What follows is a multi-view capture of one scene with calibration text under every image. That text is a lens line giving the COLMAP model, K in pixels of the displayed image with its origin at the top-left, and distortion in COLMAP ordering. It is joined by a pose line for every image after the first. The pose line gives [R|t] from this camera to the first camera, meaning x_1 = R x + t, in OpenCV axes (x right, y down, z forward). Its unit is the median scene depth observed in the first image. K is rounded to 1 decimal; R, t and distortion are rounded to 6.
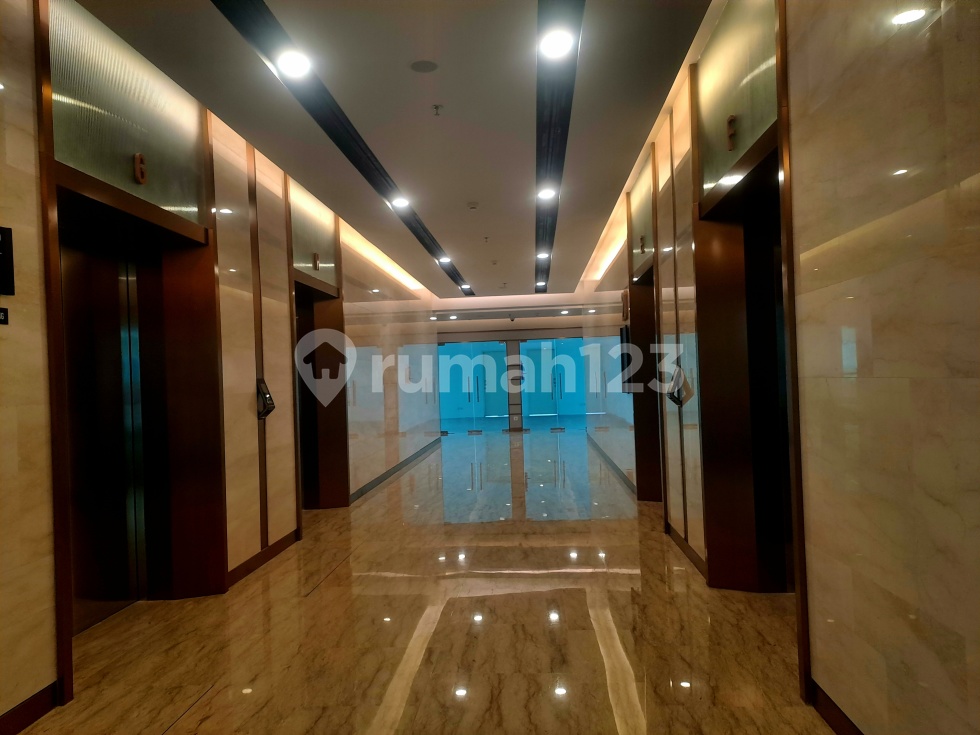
lens RADIAL K [[750.3, 0, 491.2], [0, 750.3, 367.1], [0, 0, 1]] dist [0.048871, -0.024832]
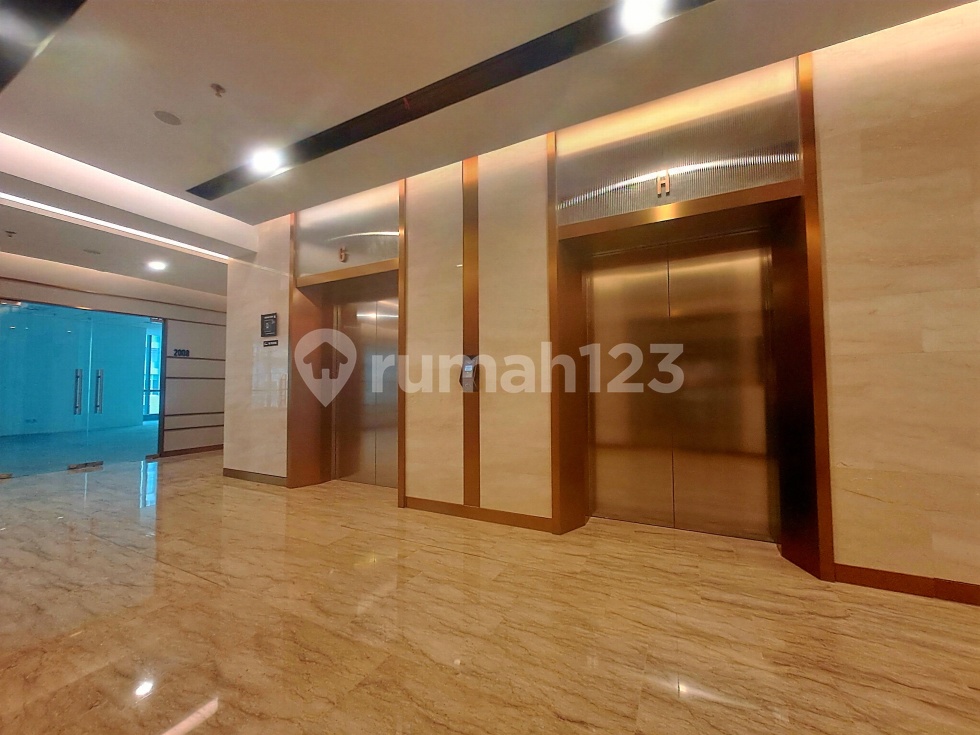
lens RADIAL K [[383.2, 0, 485.7], [0, 383.2, 369.0], [0, 0, 1]] dist [0.000512, -0.000191]
pose [[-0.405690, -0.002718, -0.914007, 0.283650], [0.035113, 0.999211, -0.018556, 0.066026], [0.913336, -0.039621, -0.405275, 1.699077]]
